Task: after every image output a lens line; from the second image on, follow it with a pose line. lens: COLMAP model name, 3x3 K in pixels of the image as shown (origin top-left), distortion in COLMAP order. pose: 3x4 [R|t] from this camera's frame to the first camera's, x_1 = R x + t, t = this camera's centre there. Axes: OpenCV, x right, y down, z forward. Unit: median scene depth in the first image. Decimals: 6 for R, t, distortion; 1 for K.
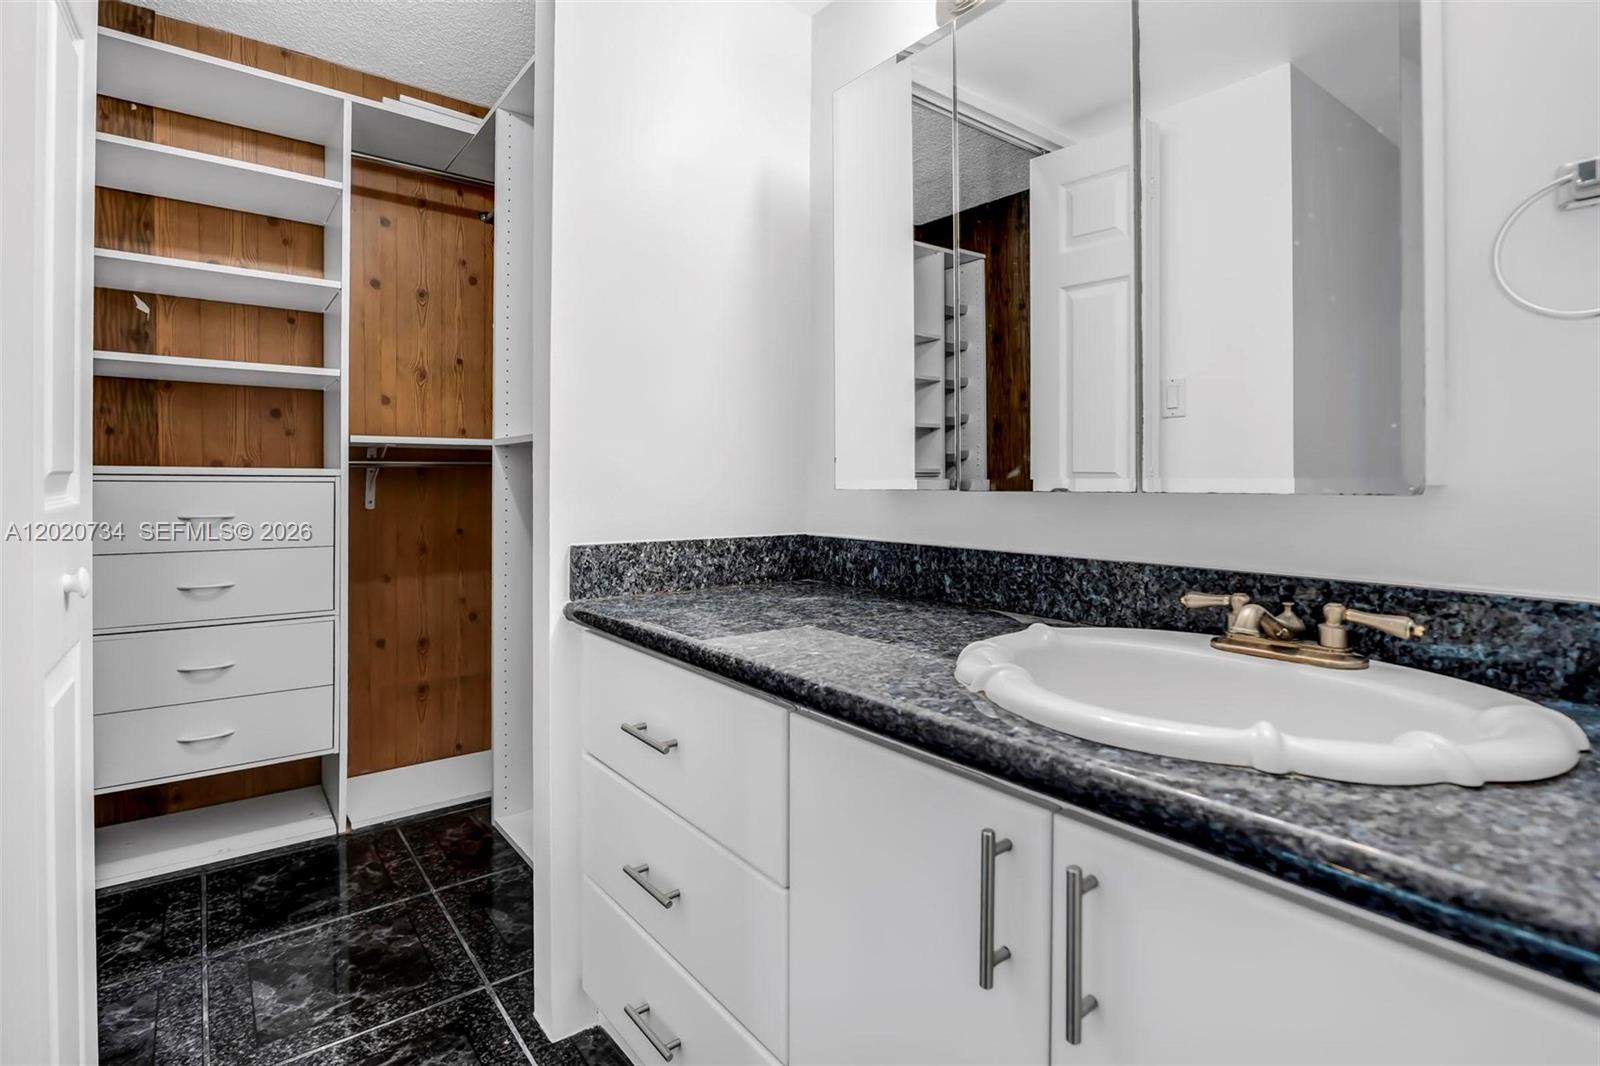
lens RADIAL K [[762.0, 0, 797.5], [0, 762.0, 482.5], [0, 0, 1]] dist [-0.021641, 0.005806]
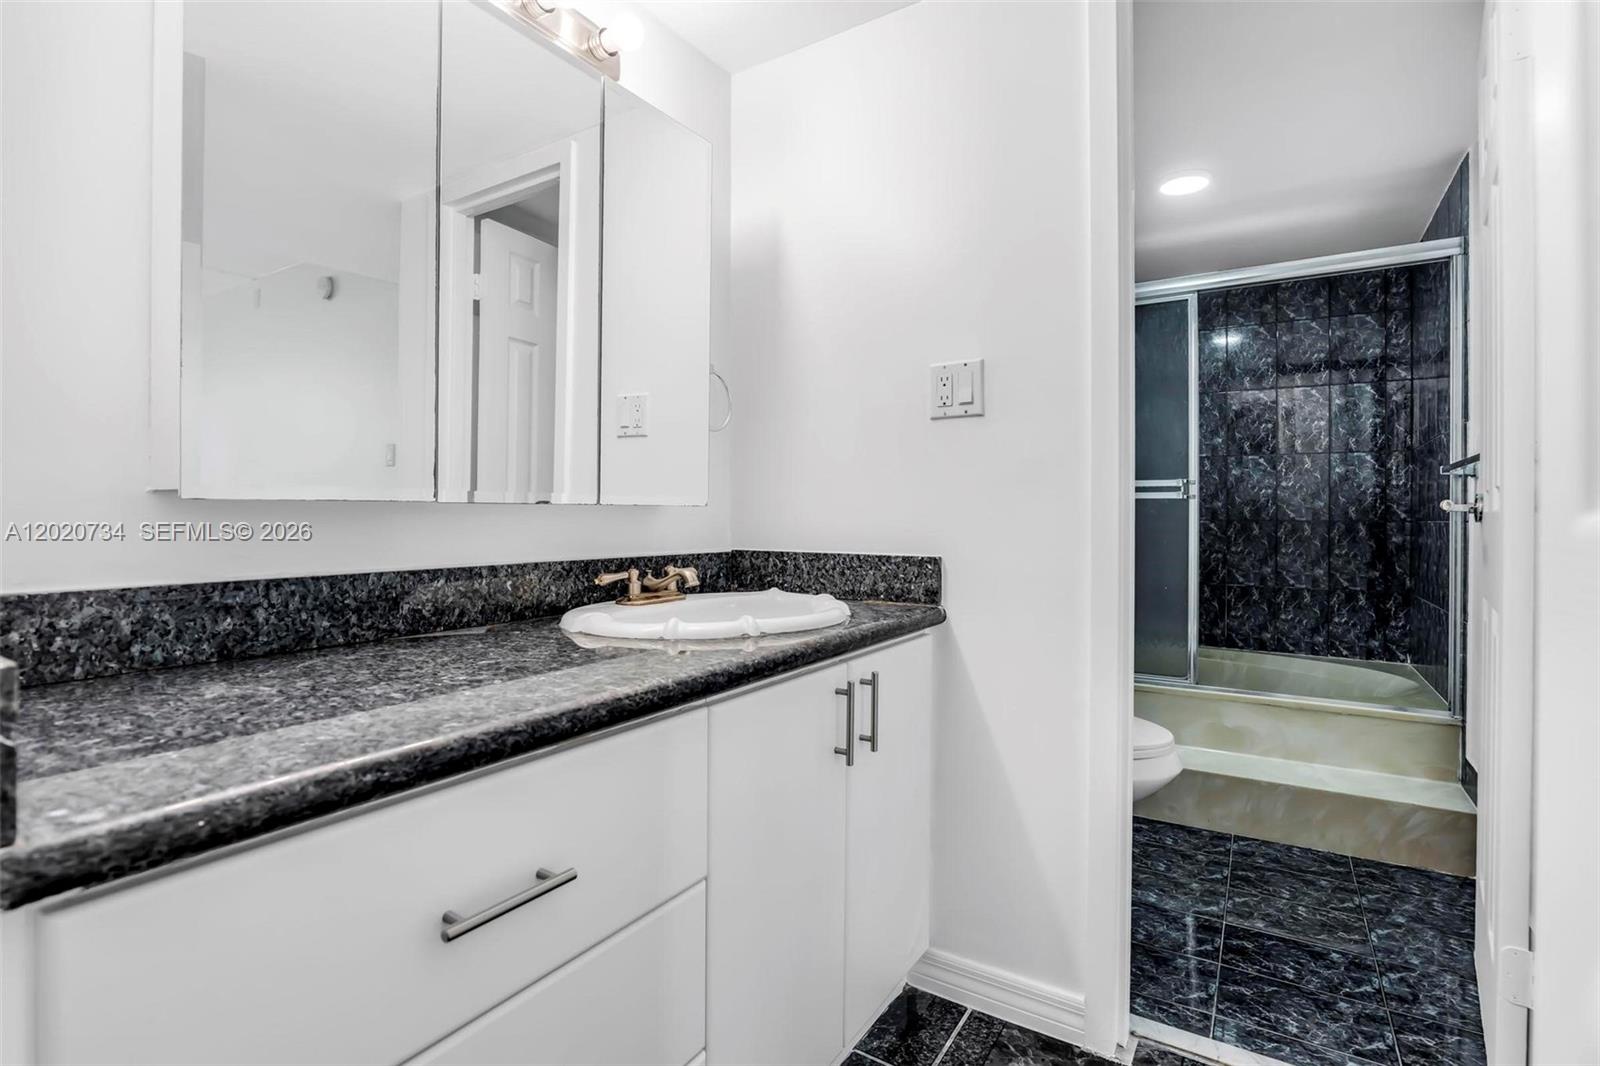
lens RADIAL K [[762.0, 0, 786.5], [0, 762.0, 521.6], [0, 0, 1]] dist [-0.021641, 0.005806]
pose [[-0.311969, -0.010358, 0.950036, -0.673100], [-0.001749, 0.999945, 0.010328, 0.021146], [-0.950091, 0.001561, -0.311970, 0.791085]]
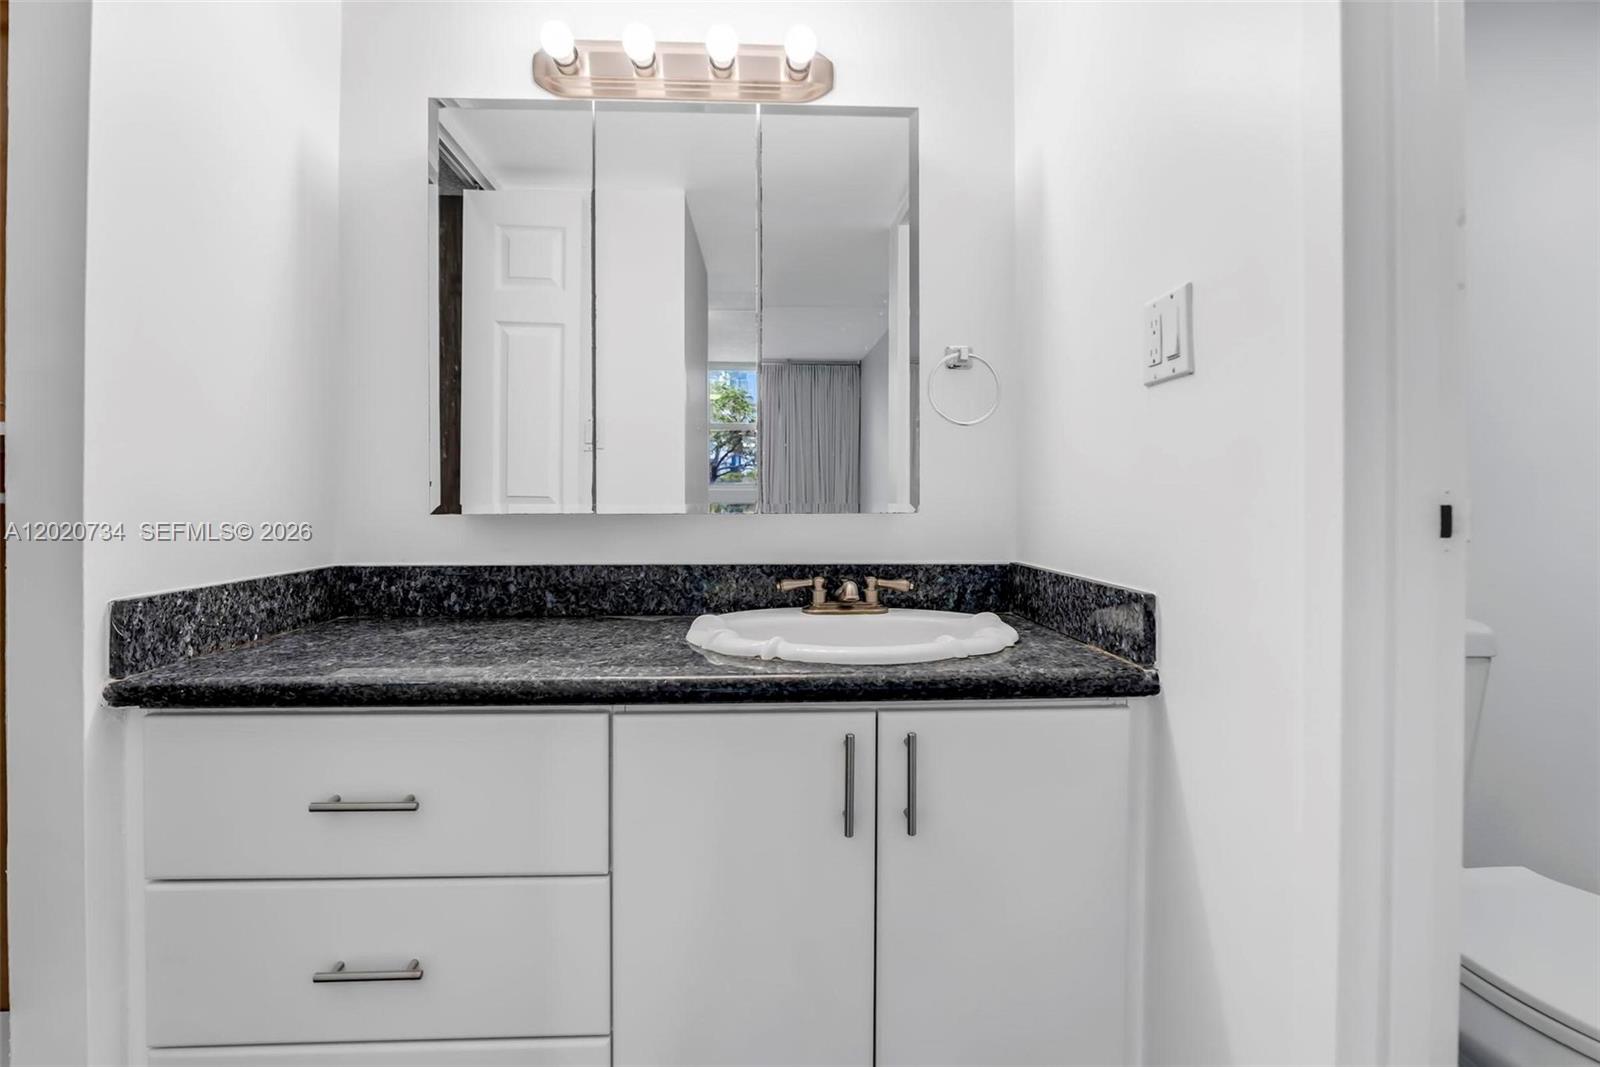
lens RADIAL K [[762.0, 0, 766.0], [0, 762.0, 516.3], [0, 0, 1]] dist [-0.021641, 0.005806]
pose [[0.593923, -0.017892, 0.804323, -0.493666], [0.002801, 0.999793, 0.020172, -0.007024], [-0.804517, -0.009728, 0.593850, 0.103170]]
